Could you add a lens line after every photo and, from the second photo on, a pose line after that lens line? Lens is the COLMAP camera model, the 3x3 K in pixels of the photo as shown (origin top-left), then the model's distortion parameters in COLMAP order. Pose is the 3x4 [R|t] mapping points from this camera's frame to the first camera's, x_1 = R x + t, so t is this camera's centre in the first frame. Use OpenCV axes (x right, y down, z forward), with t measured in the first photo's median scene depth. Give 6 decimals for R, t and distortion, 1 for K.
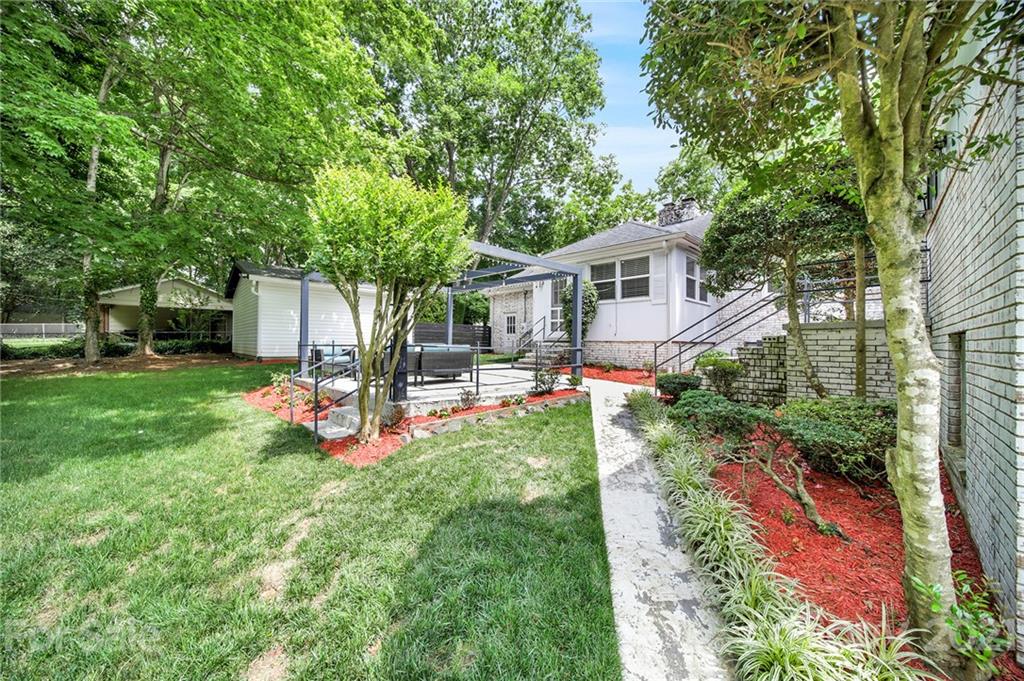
lens RADIAL K [[366.7, 0, 513.8], [0, 366.7, 334.9], [0, 0, 1]] dist [-0.000843, -0.000068]
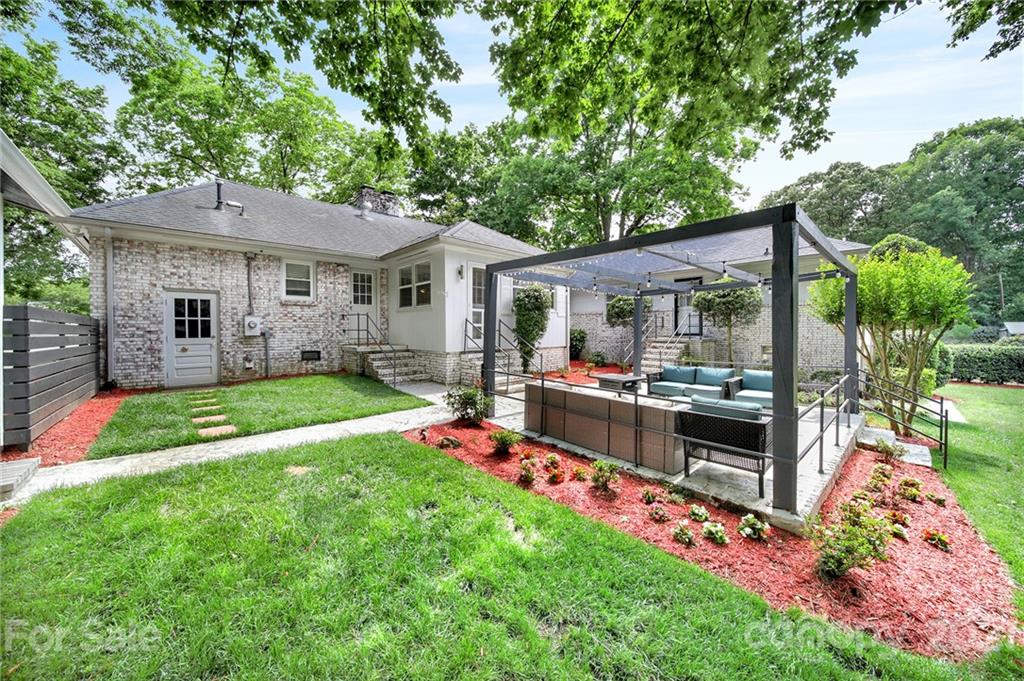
lens RADIAL K [[361.2, 0, 510.2], [0, 361.2, 332.0], [0, 0, 1]] dist [-0.001413, -0.000181]
pose [[0.047522, -0.022328, 0.998621, -0.507240], [-0.020013, 0.999528, 0.023301, -0.033419], [-0.998670, -0.021093, 0.047053, 0.674426]]
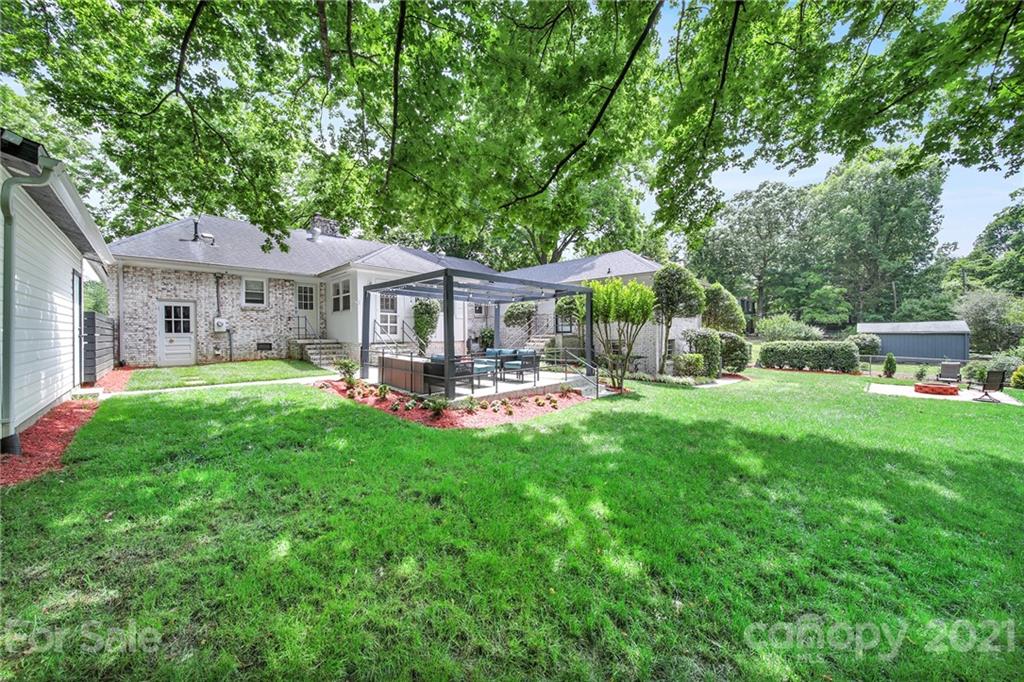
lens RADIAL K [[366.7, 0, 513.8], [0, 366.7, 335.4], [0, 0, 1]] dist [-0.000843, -0.000068]
pose [[0.013406, -0.021393, 0.999681, -0.771463], [-0.018557, 0.999594, 0.021640, -0.028029], [-0.999738, -0.018841, 0.013004, 0.437769]]
